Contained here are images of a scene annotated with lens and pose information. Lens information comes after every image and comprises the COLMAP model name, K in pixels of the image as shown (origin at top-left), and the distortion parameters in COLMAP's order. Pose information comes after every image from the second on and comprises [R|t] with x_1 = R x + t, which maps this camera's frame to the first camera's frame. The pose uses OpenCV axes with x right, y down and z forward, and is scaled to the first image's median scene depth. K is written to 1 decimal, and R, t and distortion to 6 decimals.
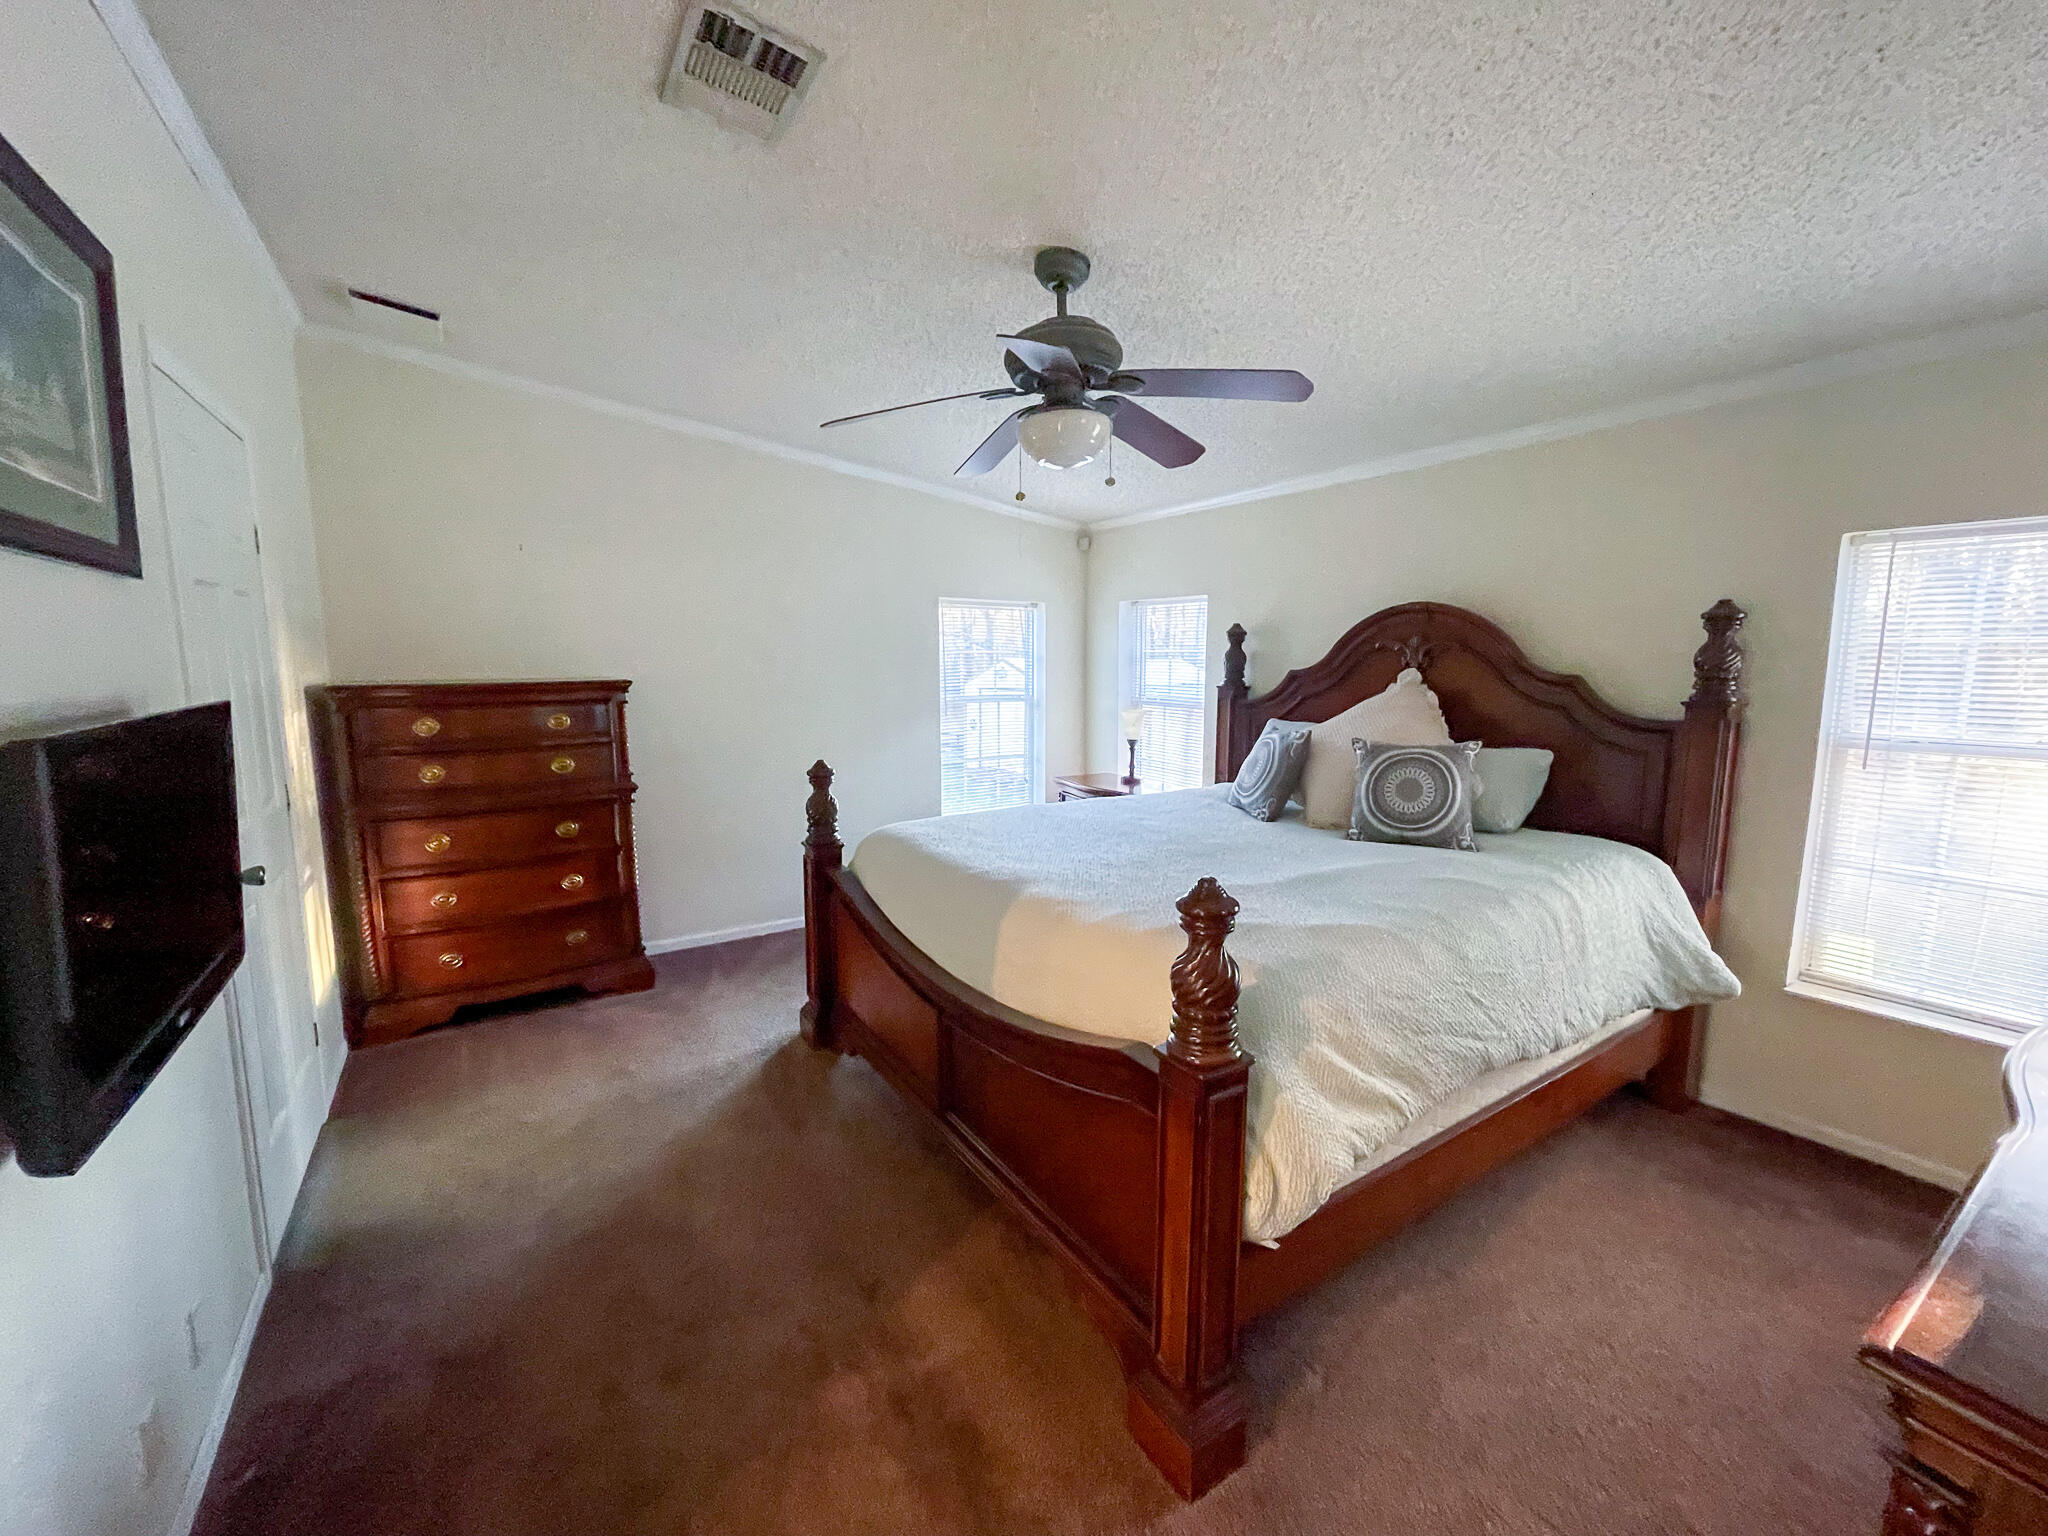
lens RADIAL K [[826.6, 0, 1022.6], [0, 826.6, 767.2], [0, 0, 1]] dist [-0.003082, 0.000039]
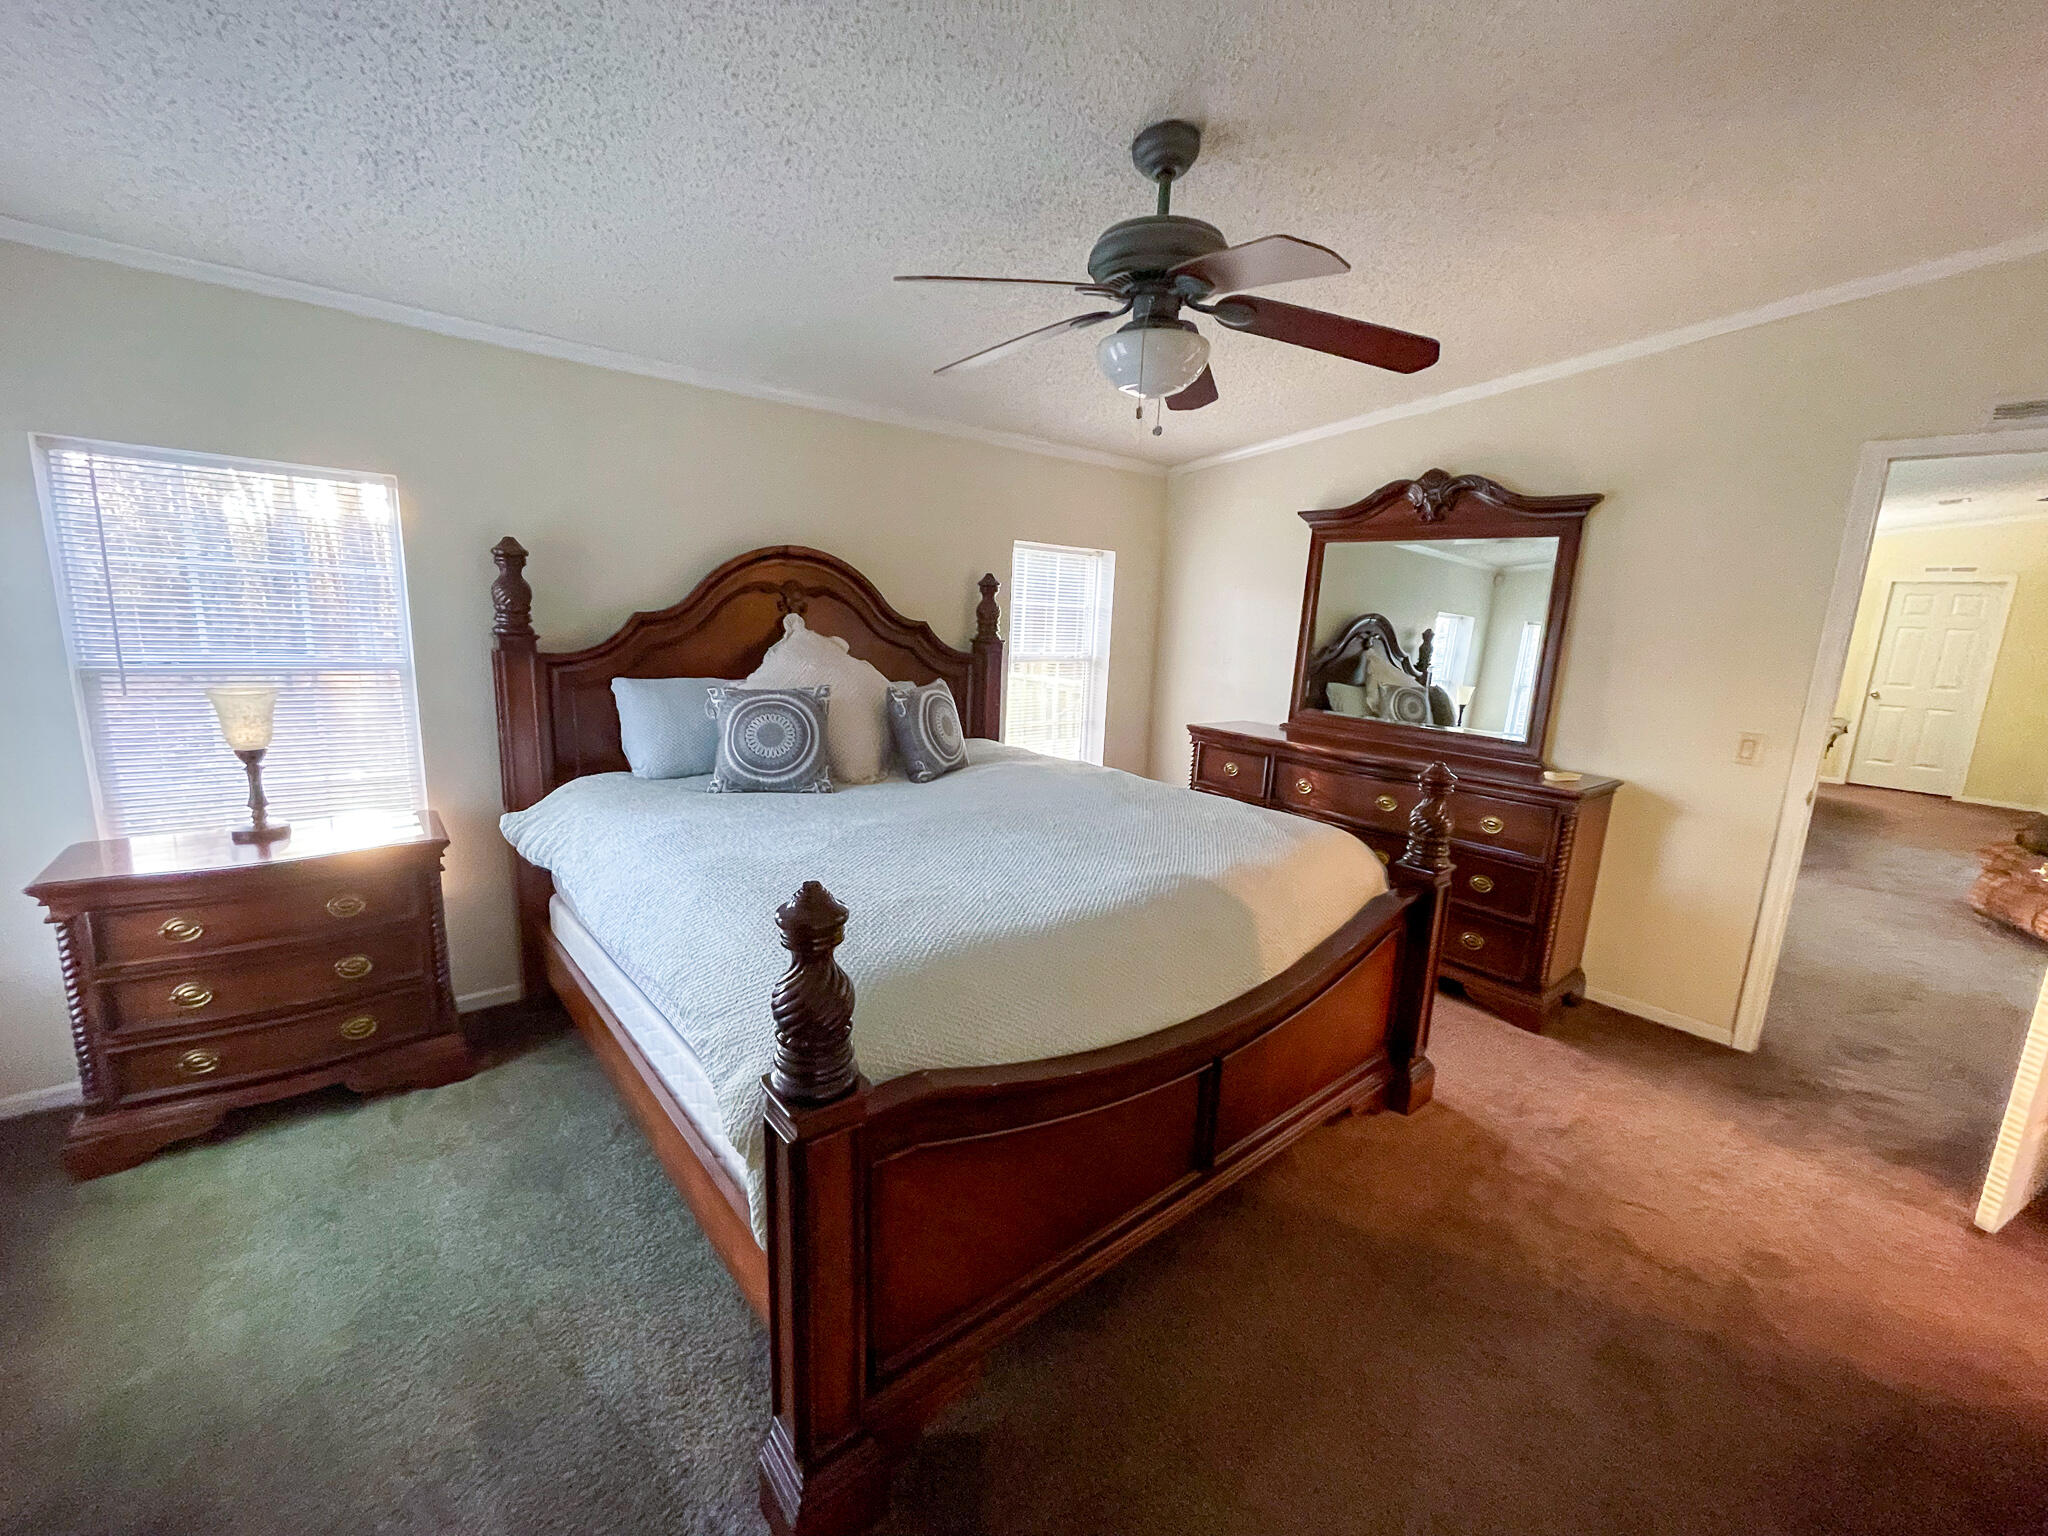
lens RADIAL K [[831.7, 0, 1021.2], [0, 831.7, 765.0], [0, 0, 1]] dist [-0.002120, -0.000124]
pose [[-0.129423, -0.190660, 0.973087, -0.576037], [0.083495, 0.975760, 0.202289, -0.122550], [-0.988068, 0.107428, -0.110367, 0.869160]]
